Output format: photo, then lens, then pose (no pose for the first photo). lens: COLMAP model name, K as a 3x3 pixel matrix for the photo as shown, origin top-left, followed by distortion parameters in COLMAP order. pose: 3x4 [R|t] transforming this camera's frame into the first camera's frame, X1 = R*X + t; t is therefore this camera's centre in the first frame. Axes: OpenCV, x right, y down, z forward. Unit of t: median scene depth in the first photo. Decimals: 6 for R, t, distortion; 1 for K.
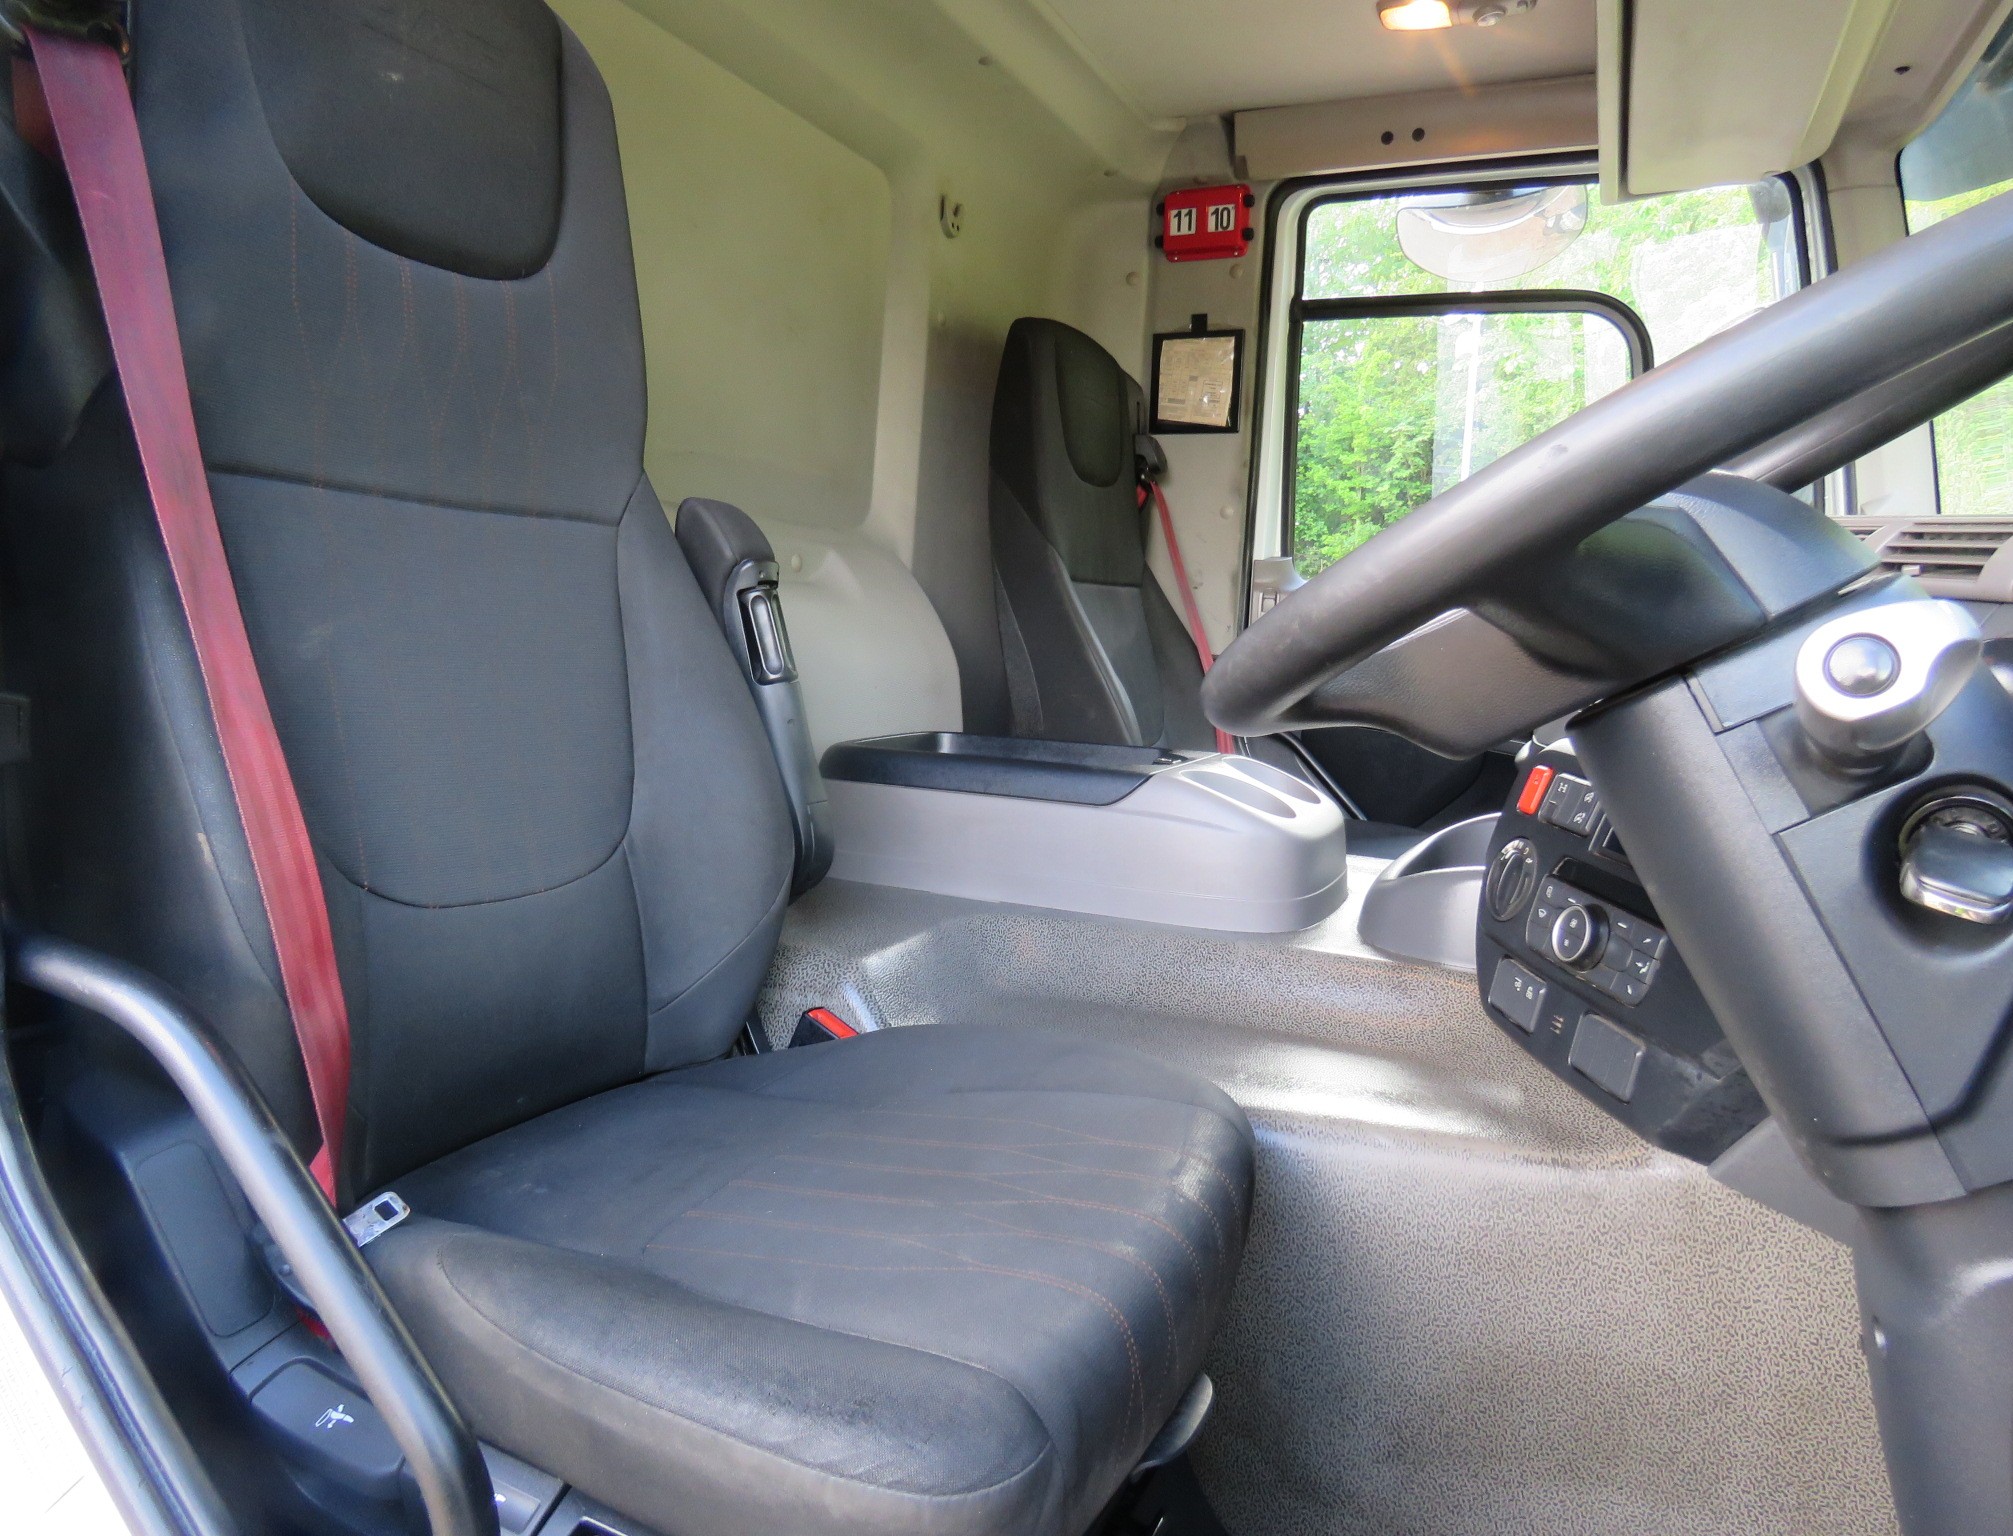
lens RADIAL K [[1326.2, 0, 1006.5], [0, 1326.2, 768.0], [0, 0, 1]] dist [-0.002731, -0.001572]
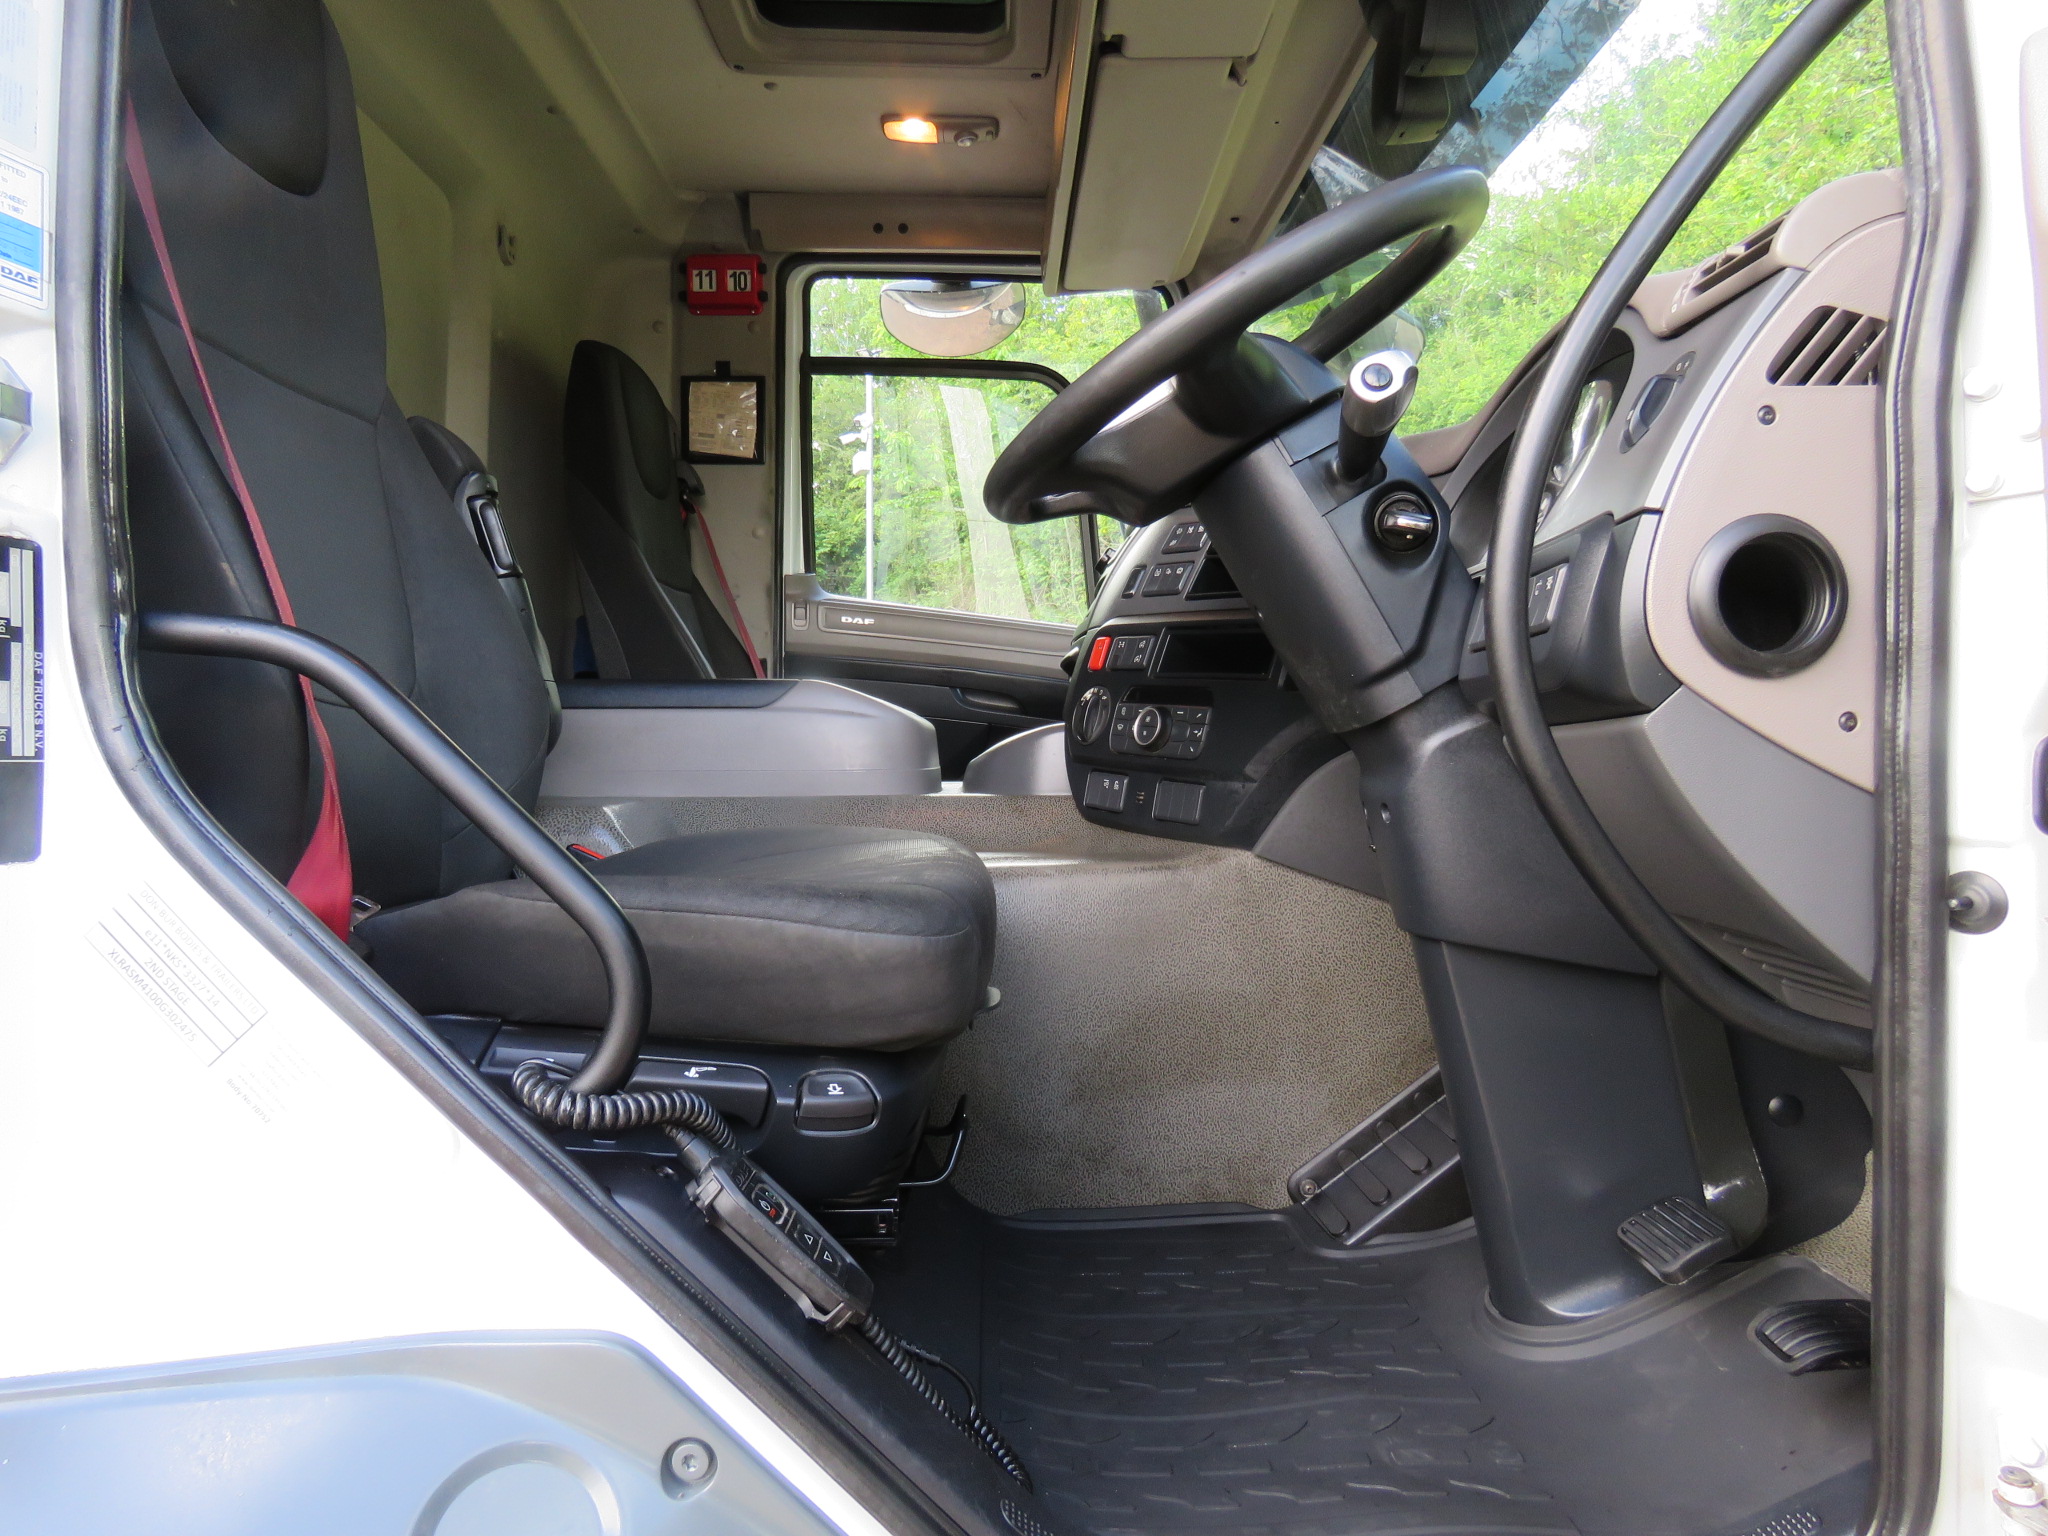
lens RADIAL K [[1334.3, 0, 1024.0], [0, 1334.3, 768.0], [0, 0, 1]] dist [-0.009086, 0.000070]
pose [[0.898515, -0.047254, 0.436391, -0.142935], [0.085775, 0.993924, -0.068983, 0.109872], [-0.430480, 0.099413, 0.897109, -0.107145]]
